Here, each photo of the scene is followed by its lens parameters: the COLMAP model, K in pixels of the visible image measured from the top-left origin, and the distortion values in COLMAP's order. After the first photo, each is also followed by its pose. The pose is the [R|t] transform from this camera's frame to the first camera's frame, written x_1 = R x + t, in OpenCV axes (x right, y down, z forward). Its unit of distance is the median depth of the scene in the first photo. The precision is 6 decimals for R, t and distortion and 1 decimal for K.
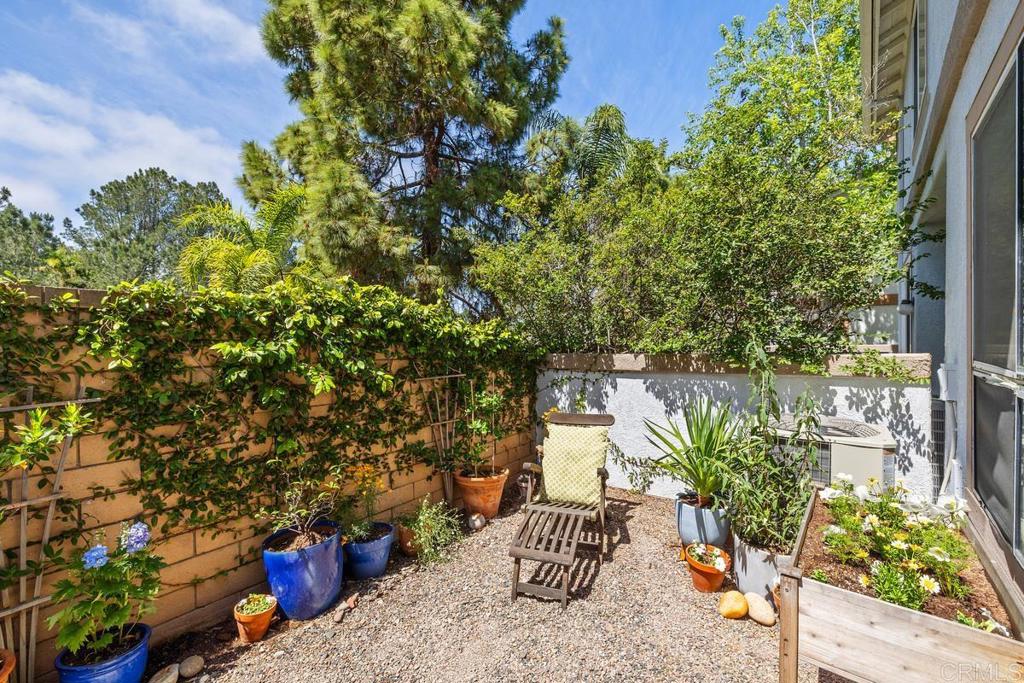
lens RADIAL K [[440.8, 0, 512.0], [0, 440.8, 345.2], [0, 0, 1]] dist [0.001487, -0.000035]
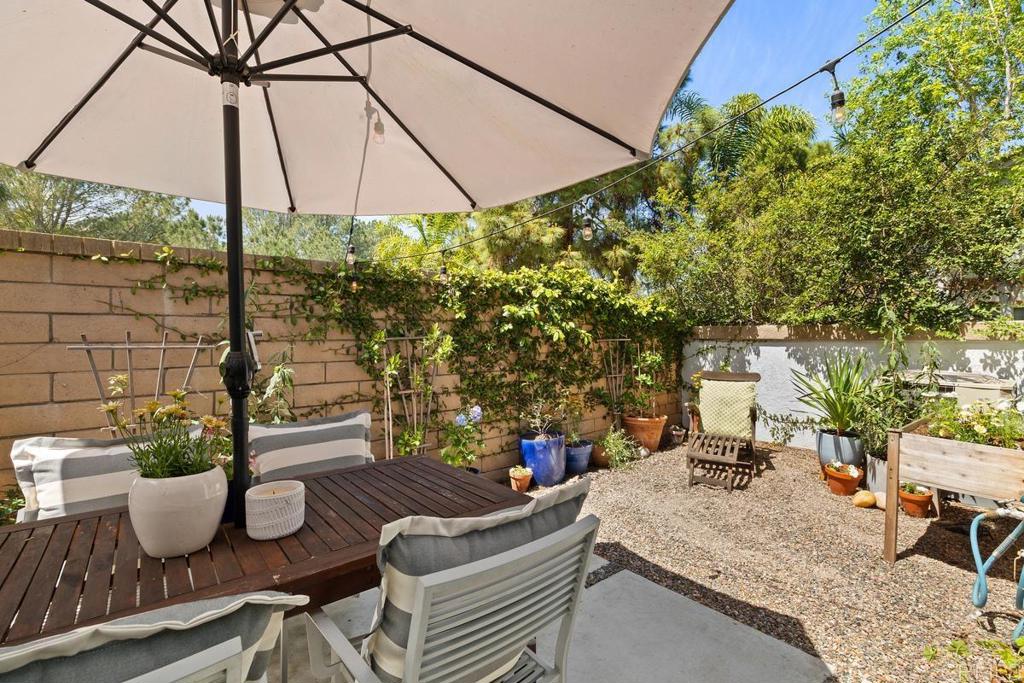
lens RADIAL K [[468.4, 0, 513.6], [0, 468.4, 335.1], [0, 0, 1]] dist [-0.003604, 0.000333]
pose [[0.977249, 0.012719, -0.211713, -0.182083], [-0.012574, 0.999919, 0.002031, 0.068534], [0.211722, 0.000677, 0.977330, -0.455149]]
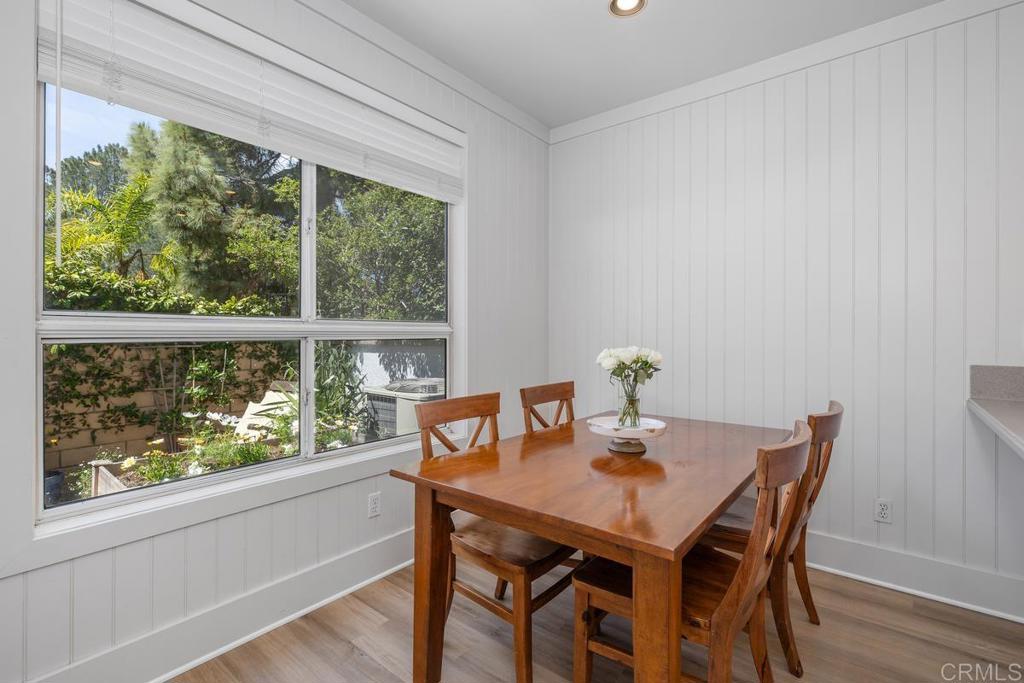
lens RADIAL K [[468.4, 0, 513.6], [0, 468.4, 335.1], [0, 0, 1]] dist [-0.003604, 0.000333]
pose [[0.999885, 0.010521, 0.010915, 0.791422], [-0.010487, 0.999940, -0.003129, 0.044539], [-0.010947, 0.003014, 0.999936, -0.190098]]
